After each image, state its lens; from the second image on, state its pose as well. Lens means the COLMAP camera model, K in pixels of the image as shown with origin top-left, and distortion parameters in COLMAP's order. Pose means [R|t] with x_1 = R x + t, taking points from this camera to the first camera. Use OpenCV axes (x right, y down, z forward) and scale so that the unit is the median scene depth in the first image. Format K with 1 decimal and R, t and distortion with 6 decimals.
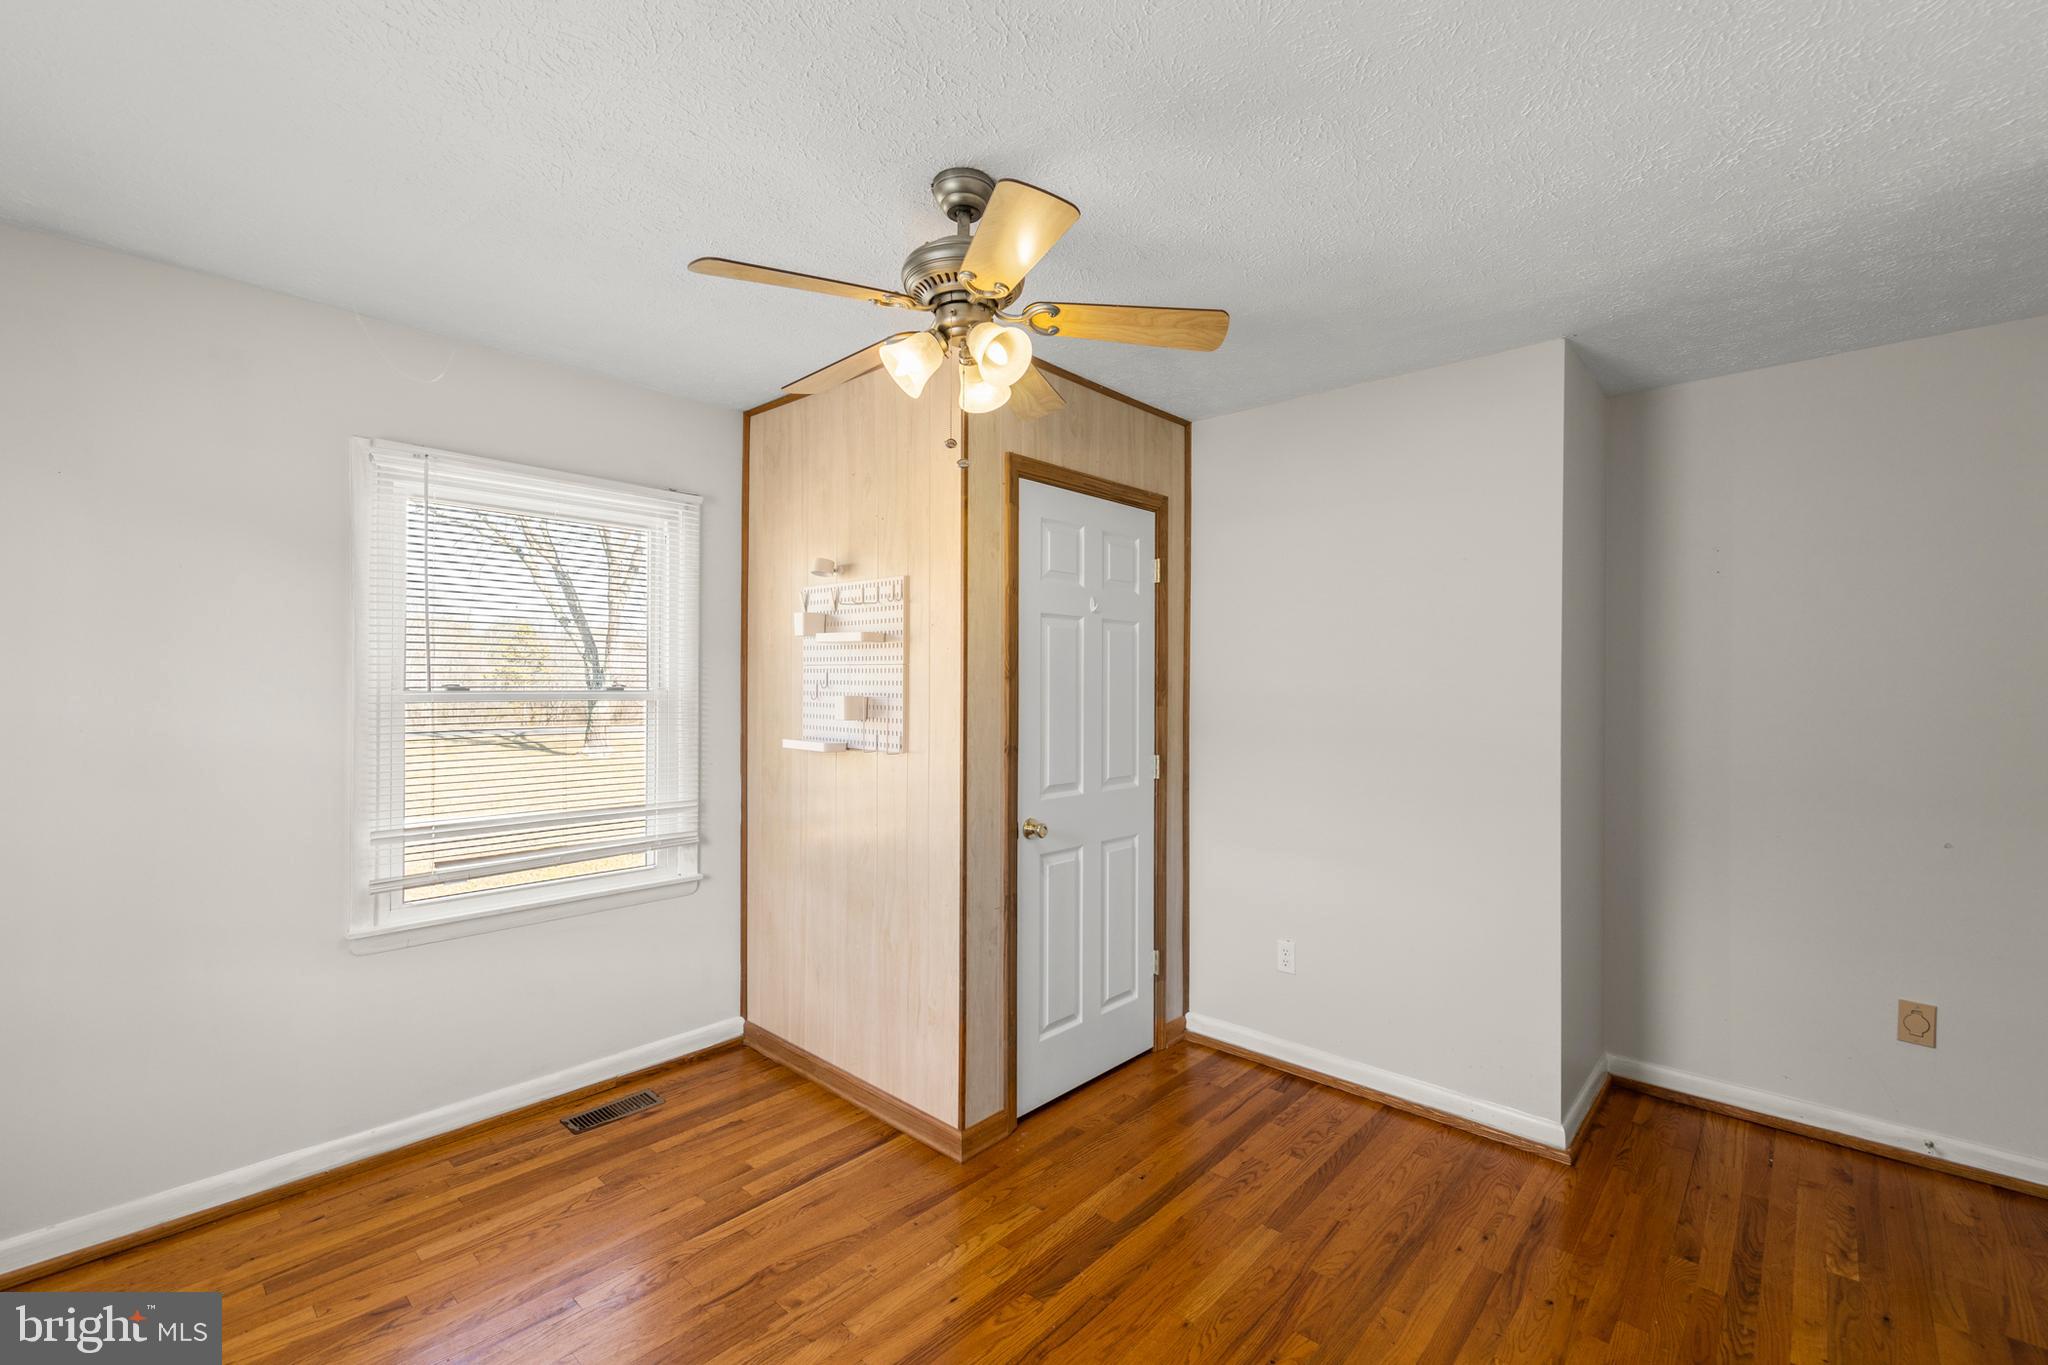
lens RADIAL K [[872.1, 0, 1036.0], [0, 872.1, 689.4], [0, 0, 1]] dist [0.013473, 0.000364]
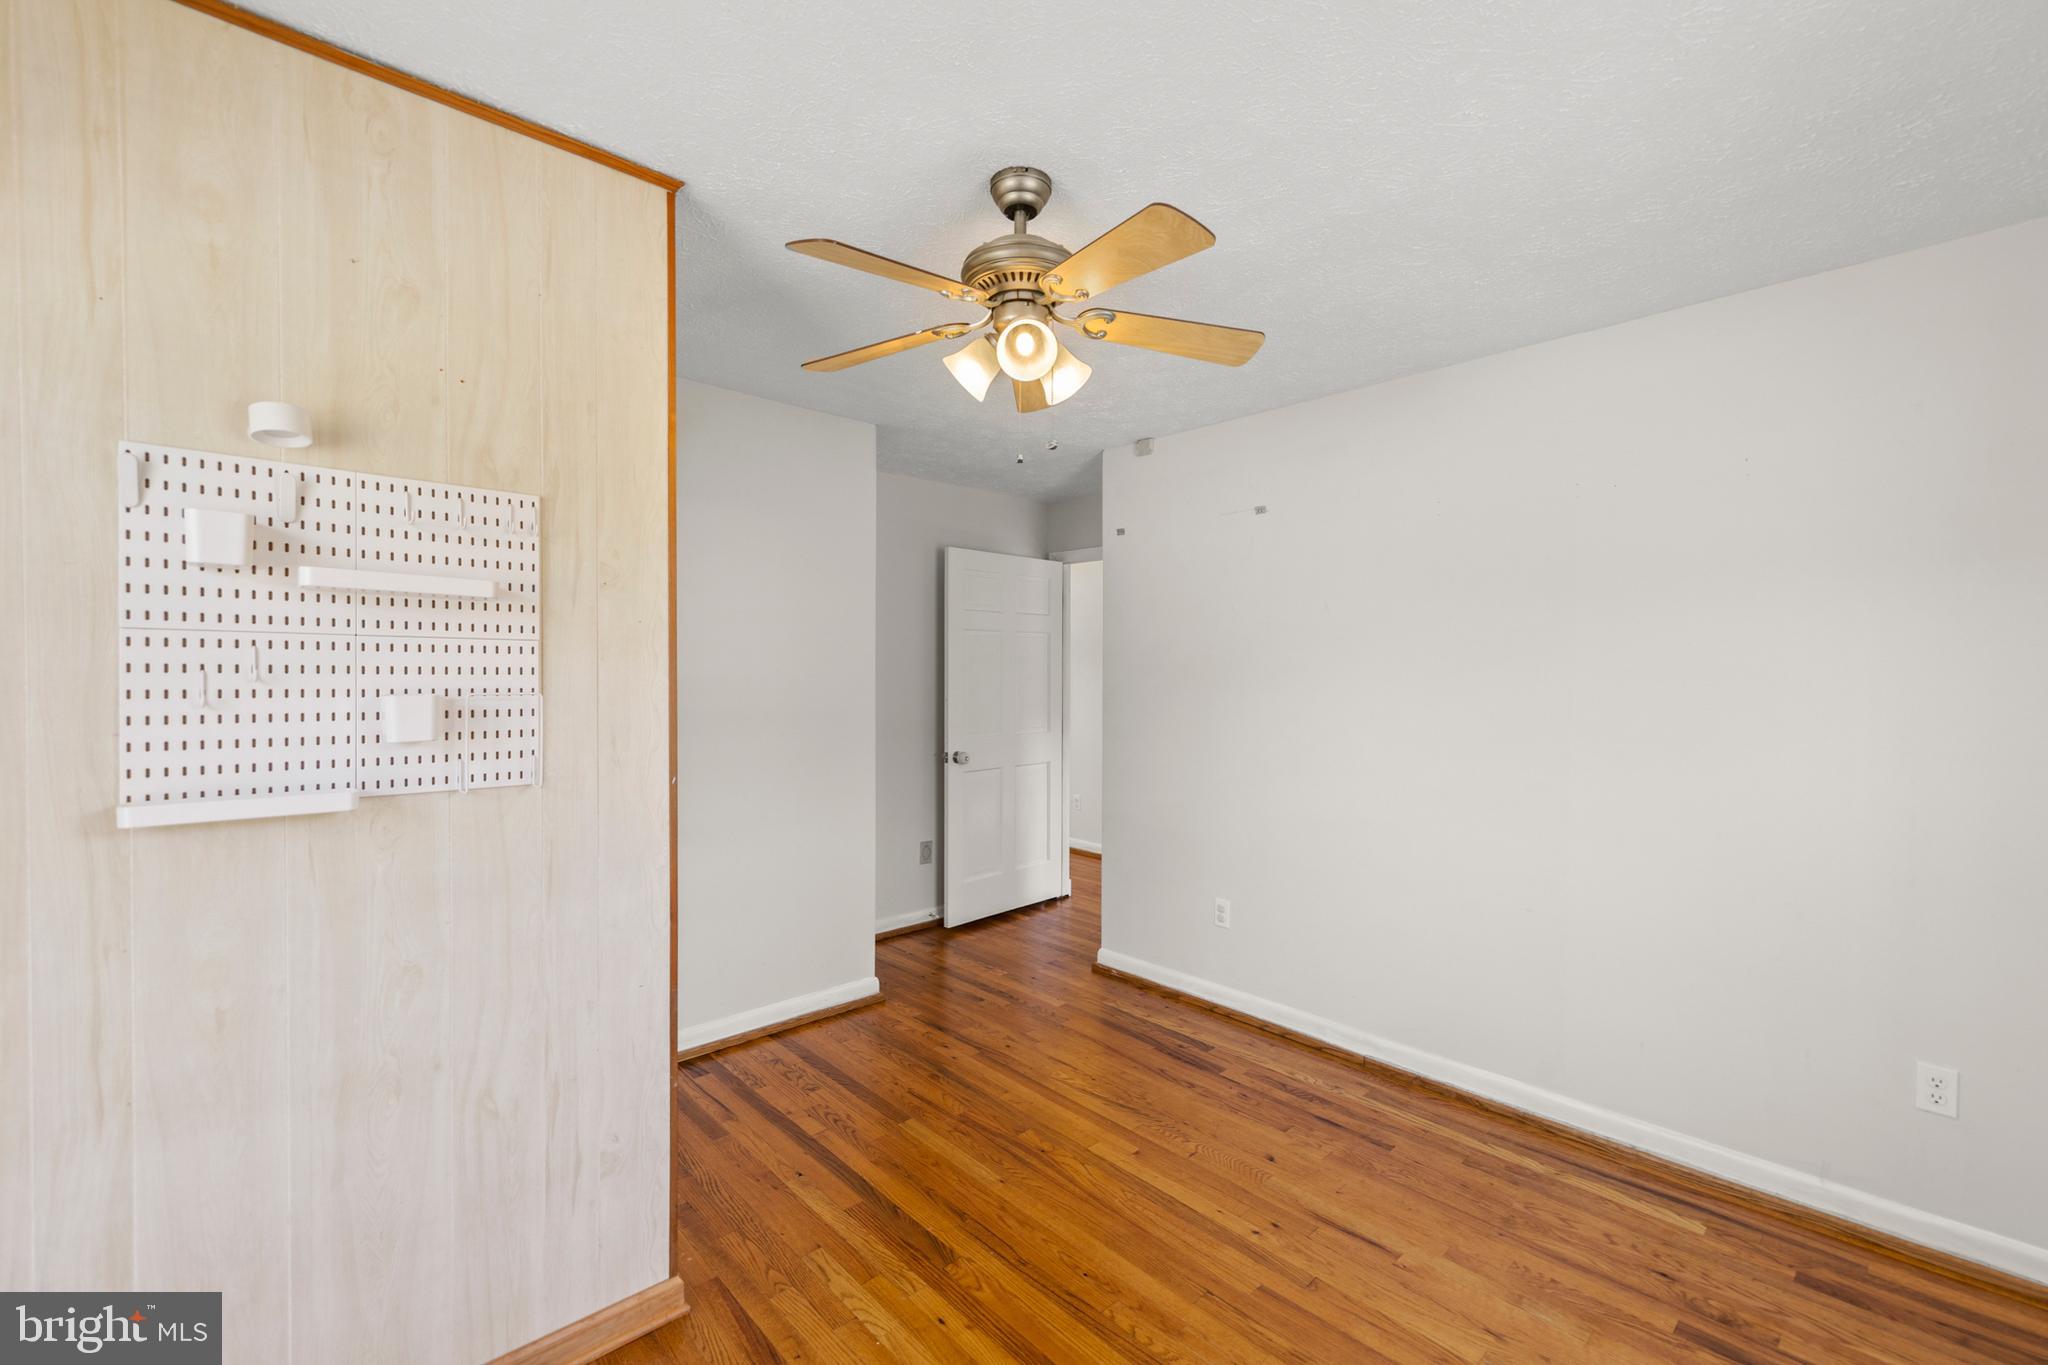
lens RADIAL K [[853.3, 0, 1022.3], [0, 853.3, 673.8], [0, 0, 1]] dist [0.004611, -0.000025]
pose [[0.083639, -0.004705, 0.996485, -0.786674], [-0.004385, 0.999977, 0.005090, -0.010408], [-0.996486, -0.004795, 0.083617, 0.653184]]
